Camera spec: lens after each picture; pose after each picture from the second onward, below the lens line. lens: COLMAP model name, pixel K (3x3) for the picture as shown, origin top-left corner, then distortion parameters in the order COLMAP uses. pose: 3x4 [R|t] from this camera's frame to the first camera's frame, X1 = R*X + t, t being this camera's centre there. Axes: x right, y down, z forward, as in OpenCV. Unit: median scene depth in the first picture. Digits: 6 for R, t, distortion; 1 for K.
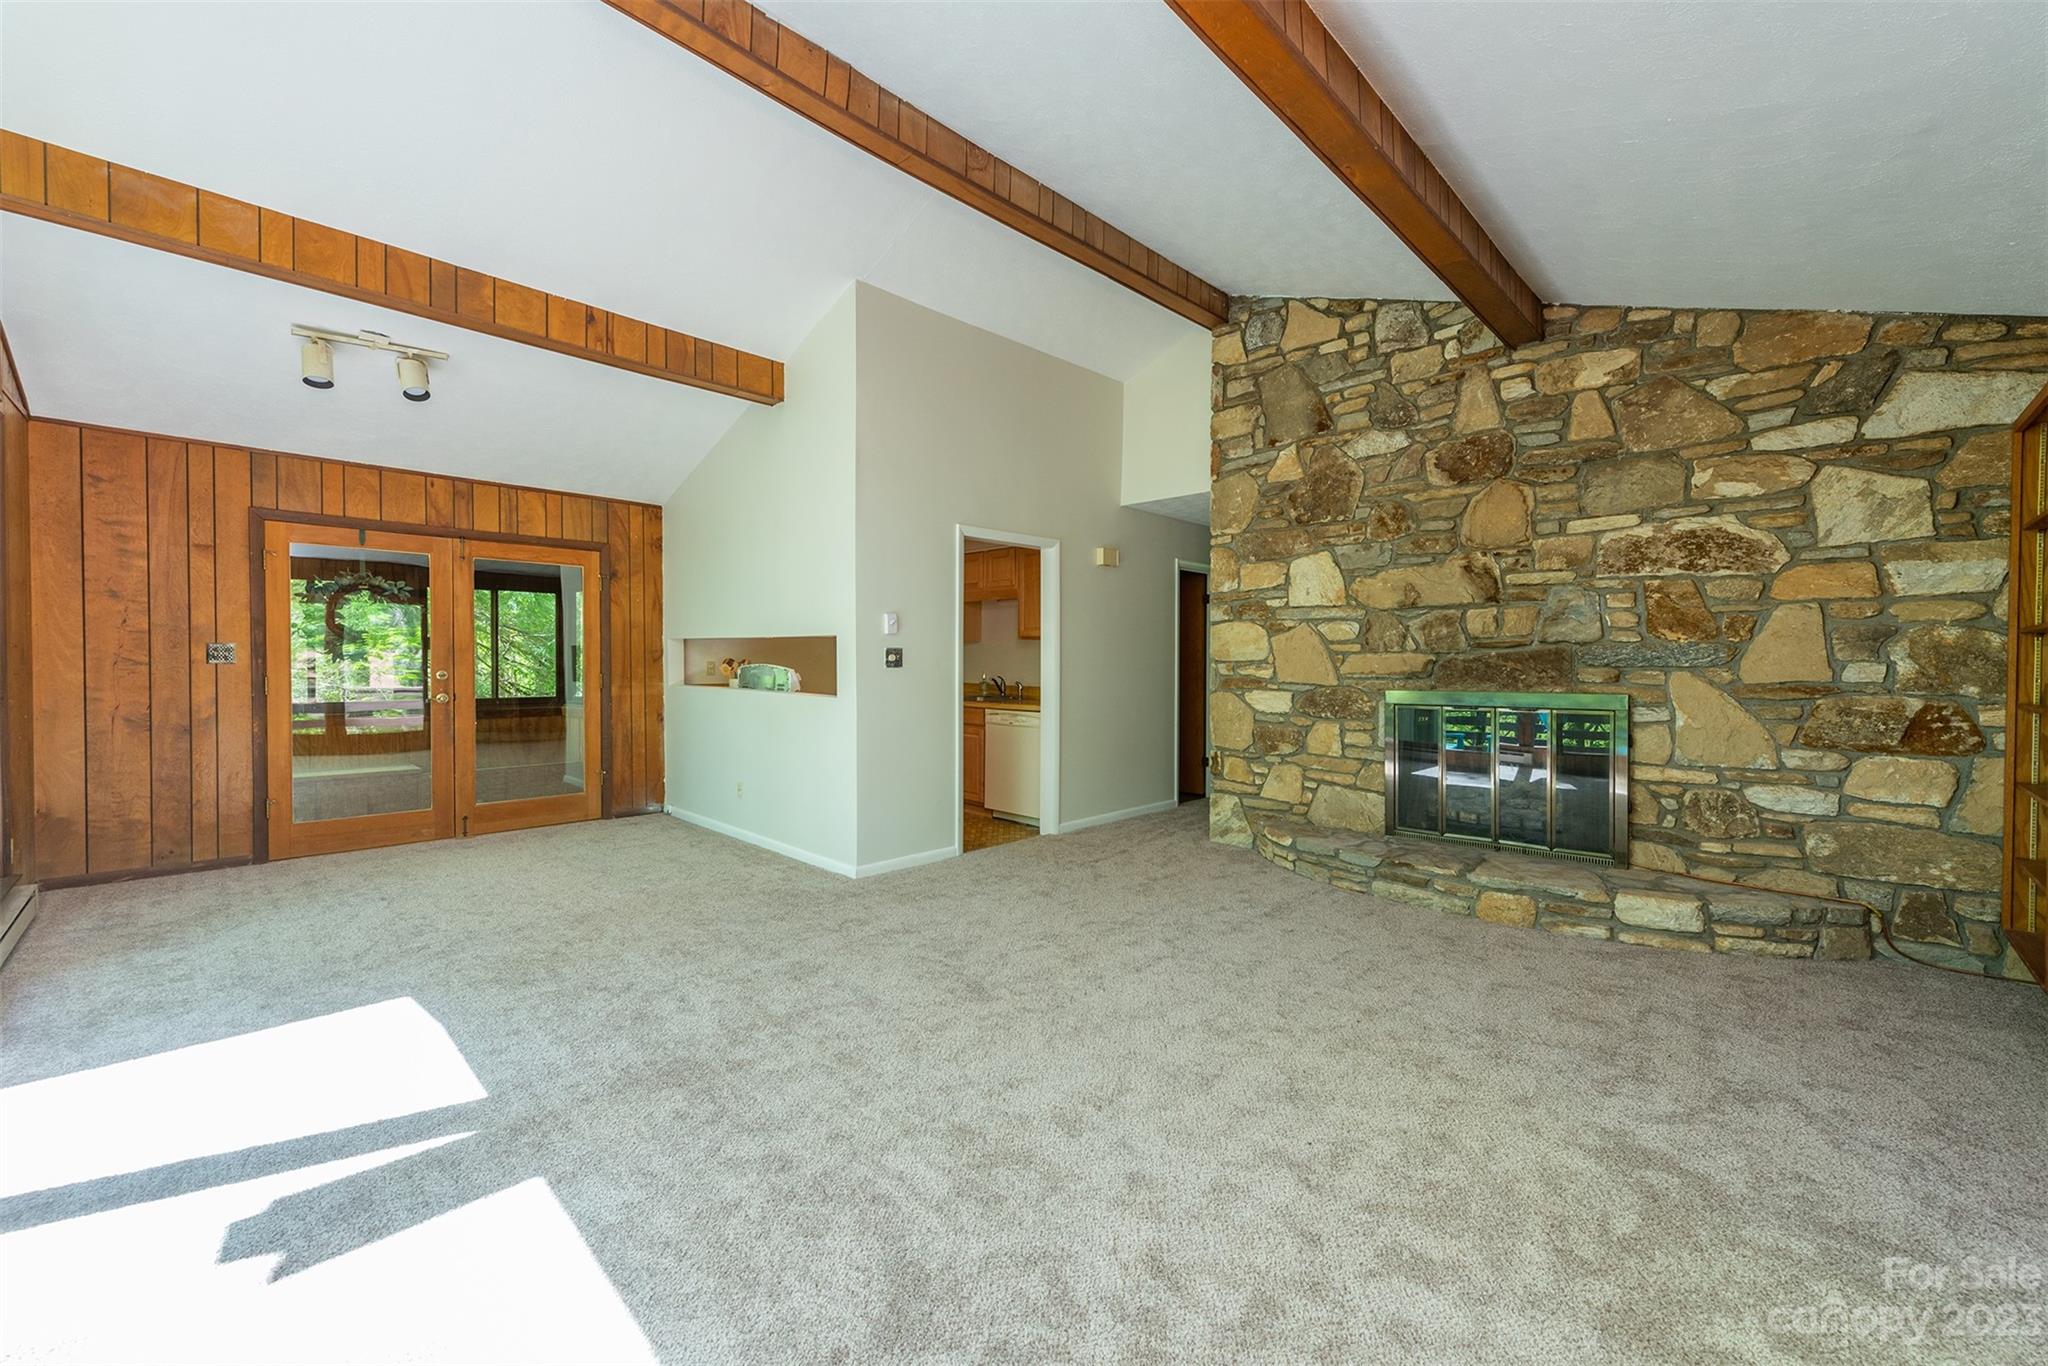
lens RADIAL K [[805.8, 0, 1020.3], [0, 805.8, 673.6], [0, 0, 1]] dist [0.003274, -0.000256]
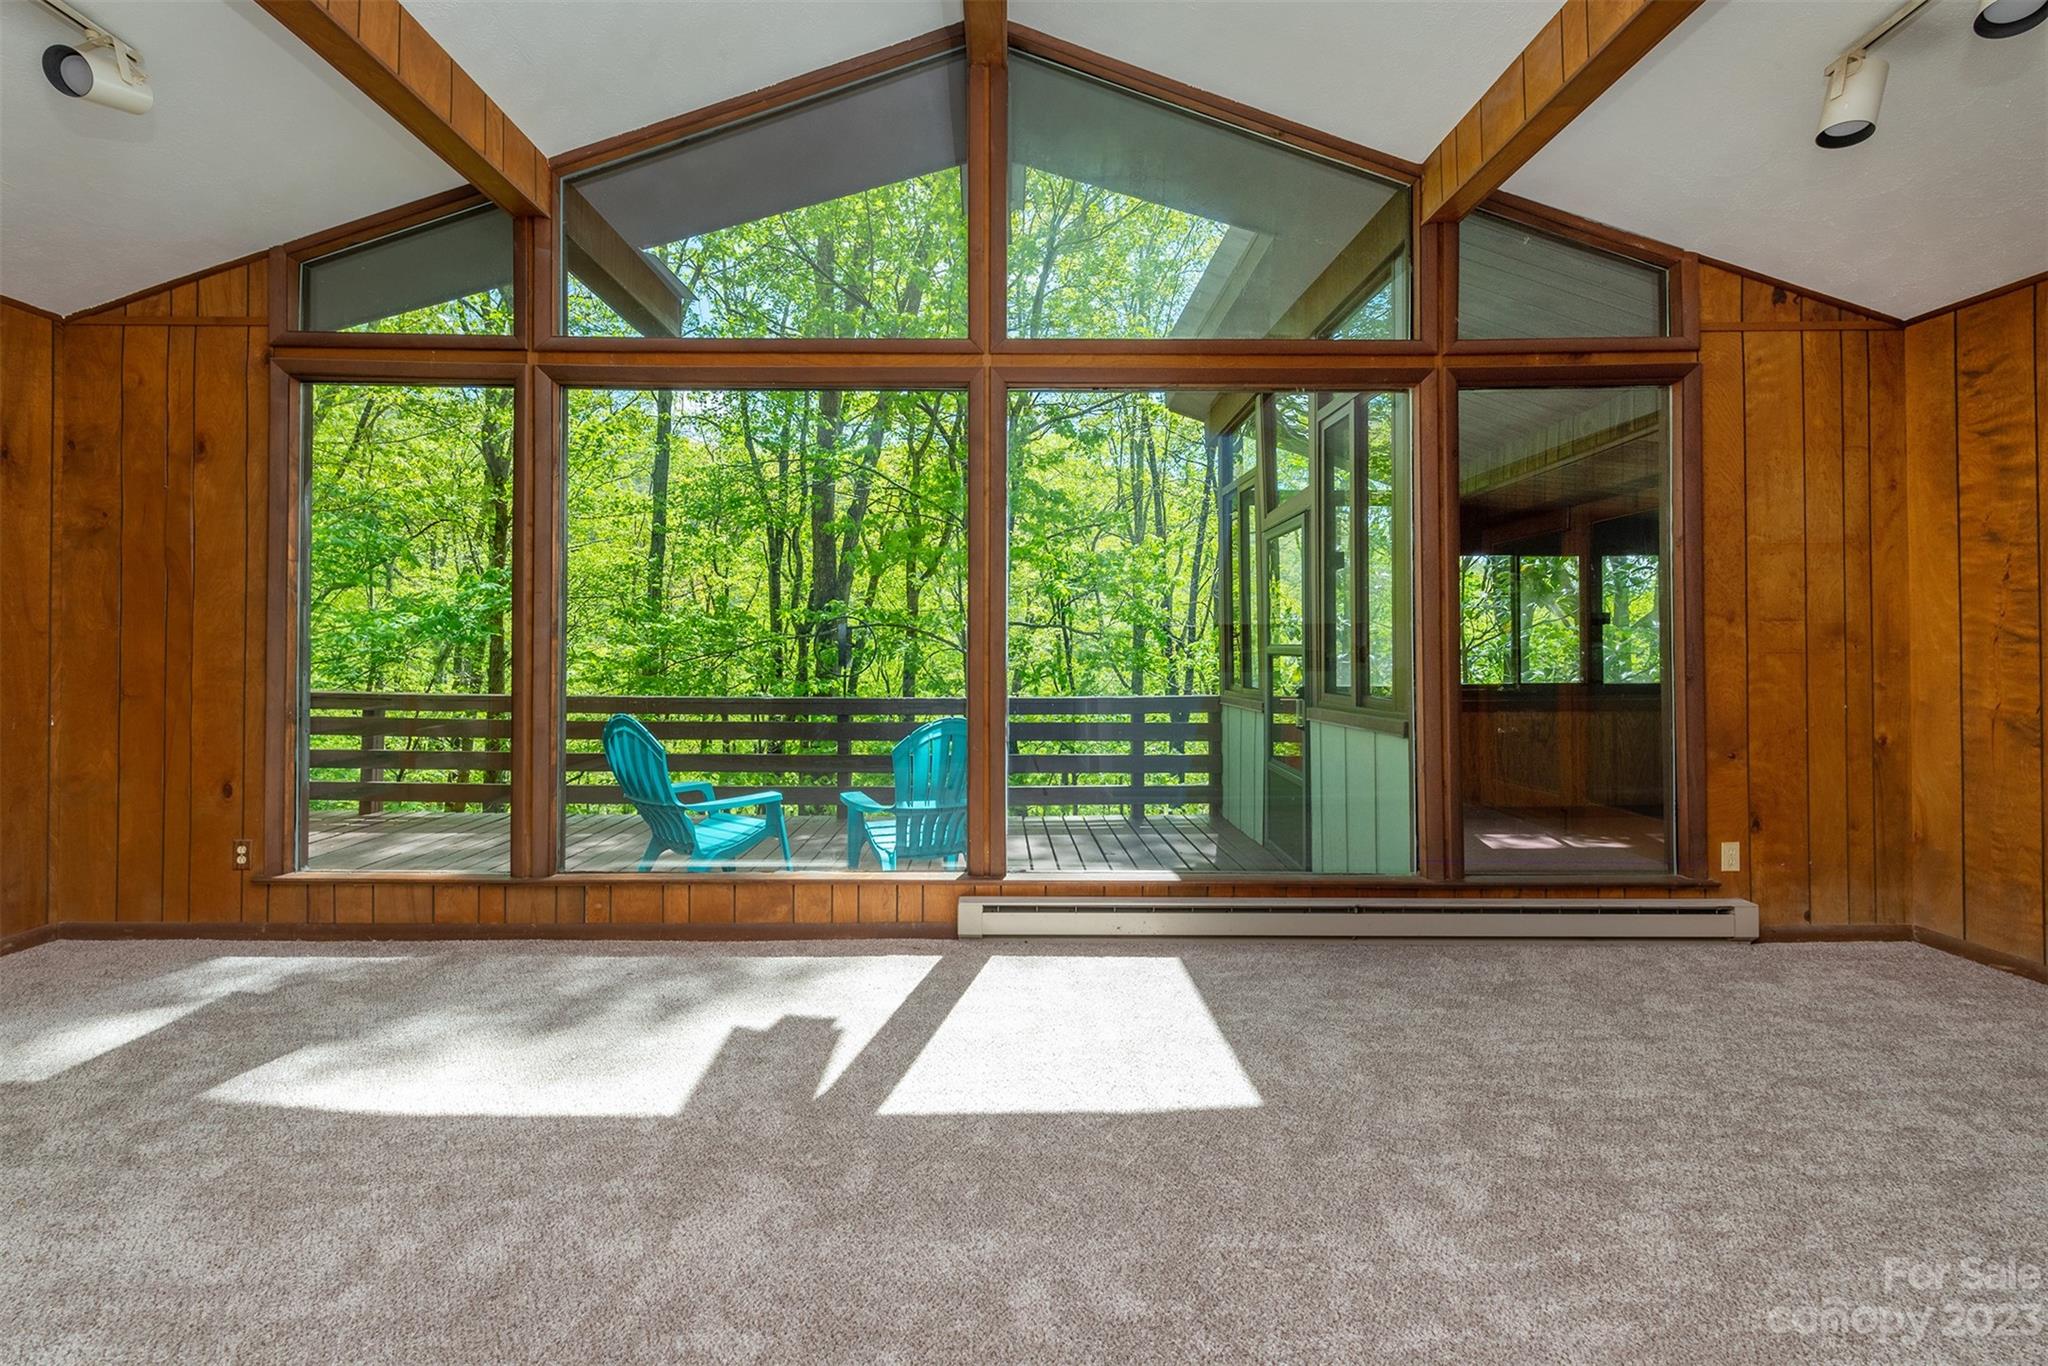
lens RADIAL K [[805.8, 0, 999.6], [0, 805.8, 634.7], [0, 0, 1]] dist [0.003274, -0.000256]
pose [[-0.709249, -0.011341, -0.704867, -0.060819], [-0.010563, 0.999929, -0.005459, -0.004672], [0.704879, 0.003574, -0.709319, 0.911645]]
